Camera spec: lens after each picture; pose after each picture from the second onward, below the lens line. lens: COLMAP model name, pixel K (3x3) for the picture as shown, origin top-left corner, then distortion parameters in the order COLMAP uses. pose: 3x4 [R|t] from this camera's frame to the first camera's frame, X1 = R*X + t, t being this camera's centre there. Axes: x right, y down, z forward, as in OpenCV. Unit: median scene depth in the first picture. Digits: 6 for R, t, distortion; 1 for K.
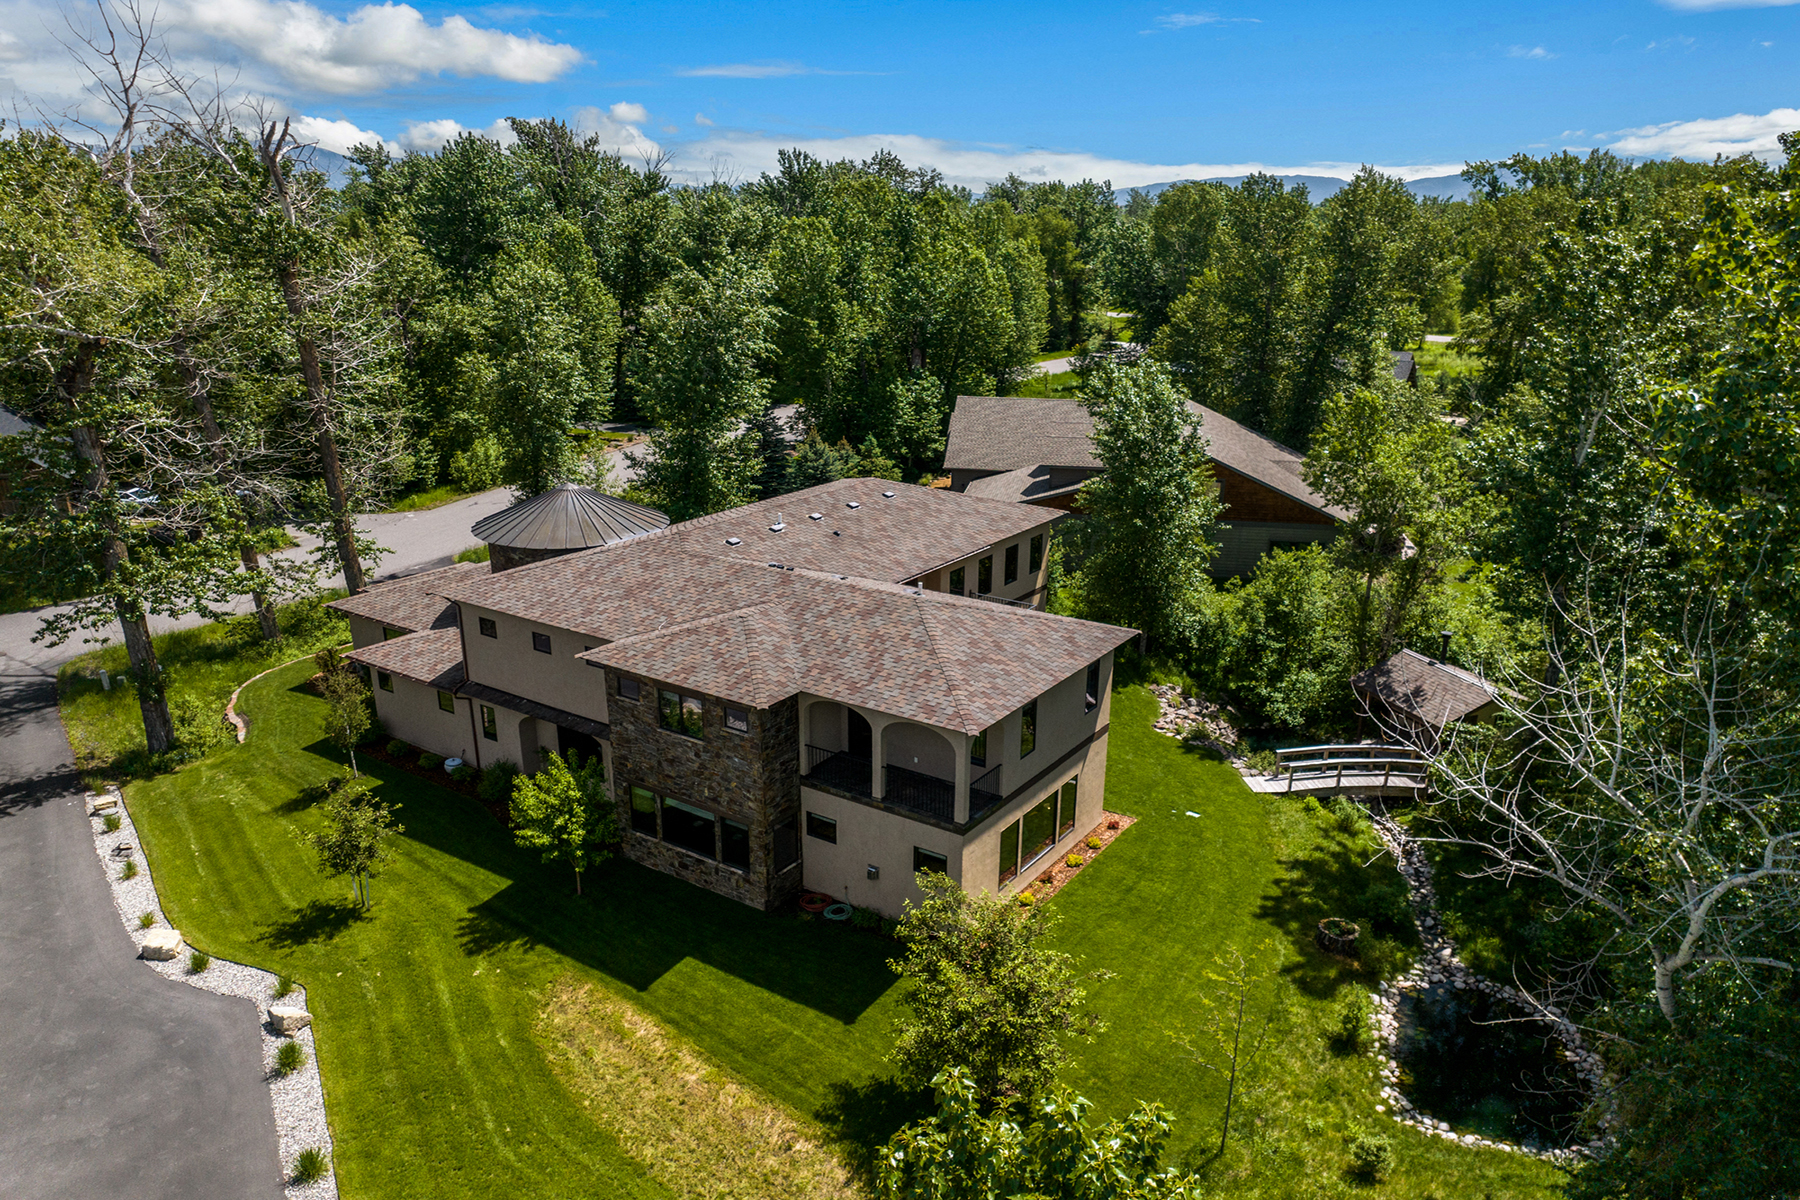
lens RADIAL K [[1271.3, 0, 900.0], [0, 1271.3, 600.0], [0, 0, 1]] dist [0.005690, 0.000378]
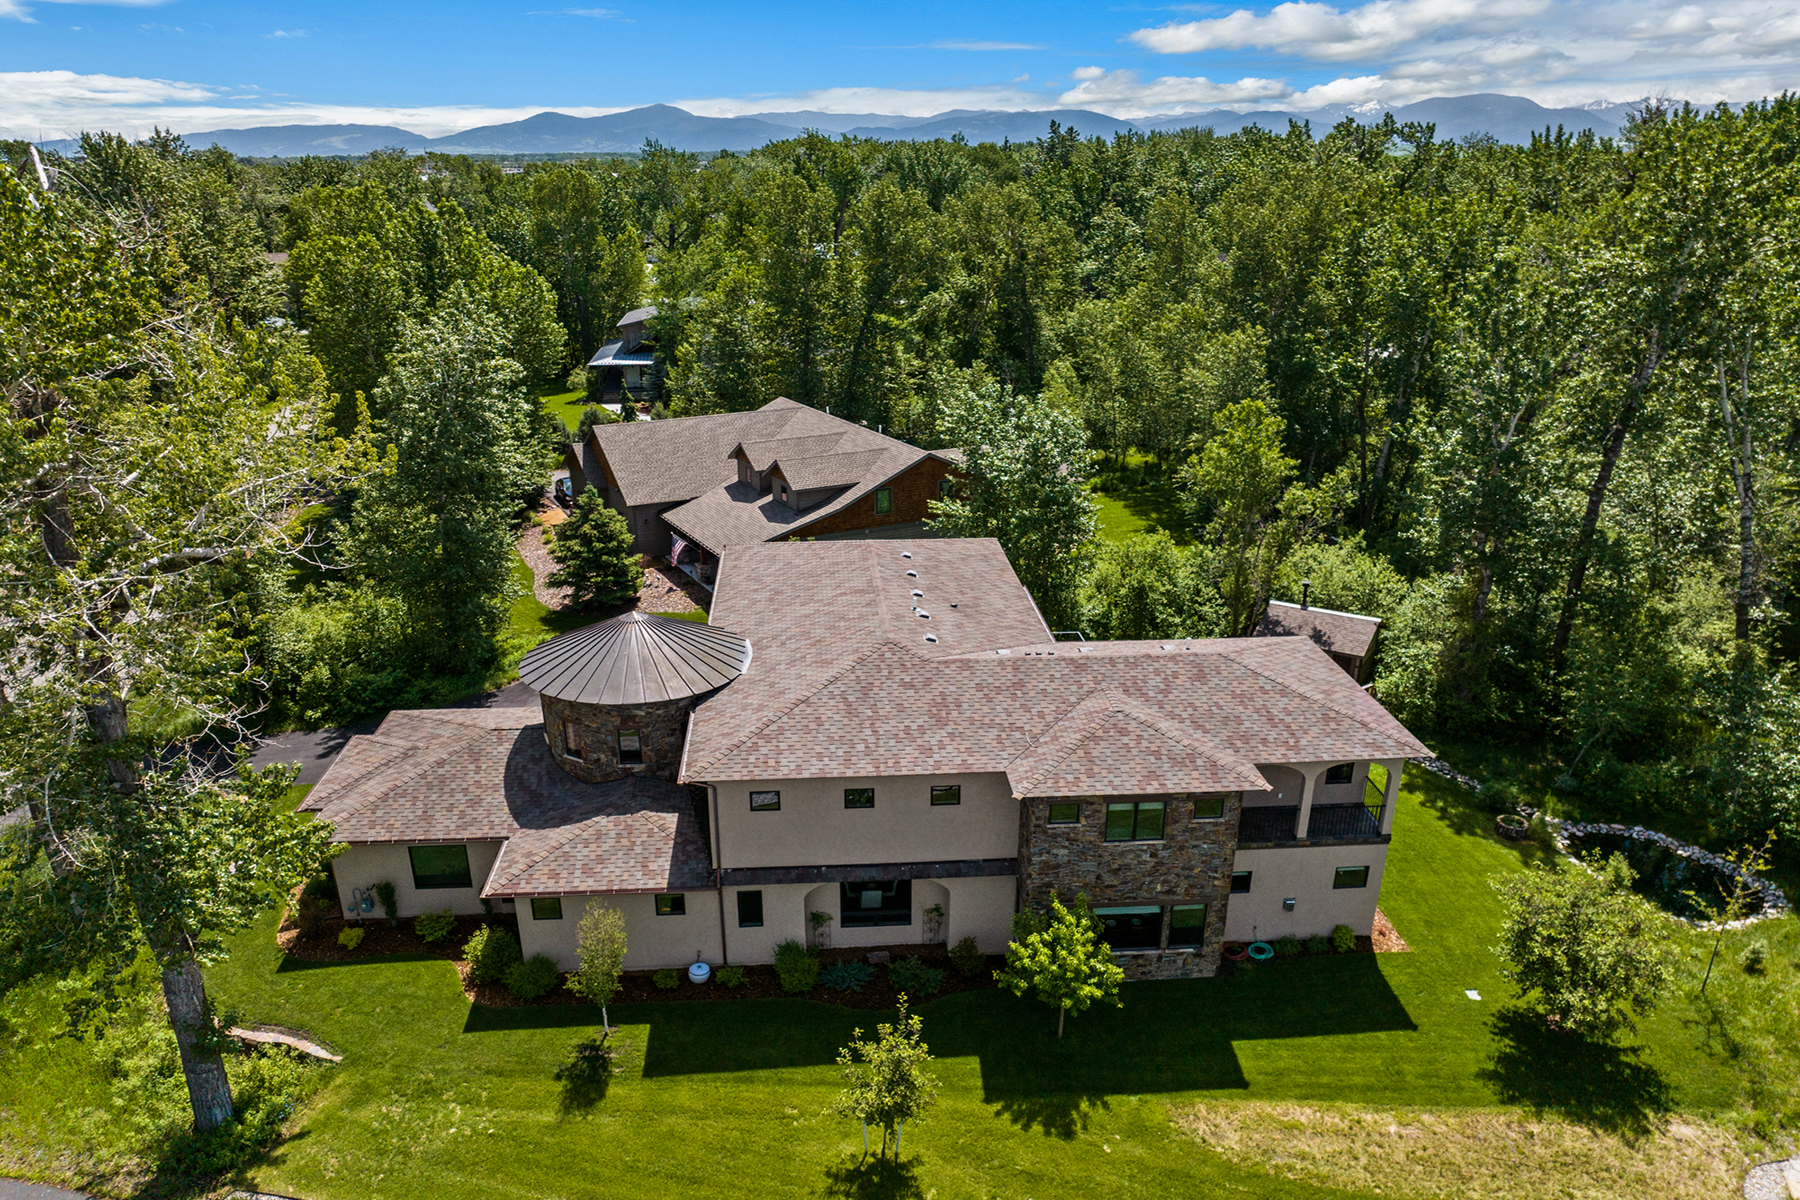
lens RADIAL K [[1304.8, 0, 900.0], [0, 1304.8, 600.0], [0, 0, 1]] dist [-0.005387, -0.002265]
pose [[0.780538, -0.207636, 0.589617, -0.867900], [0.185935, 0.977648, 0.098141, -0.210176], [-0.596816, 0.033028, 0.801698, 0.279679]]
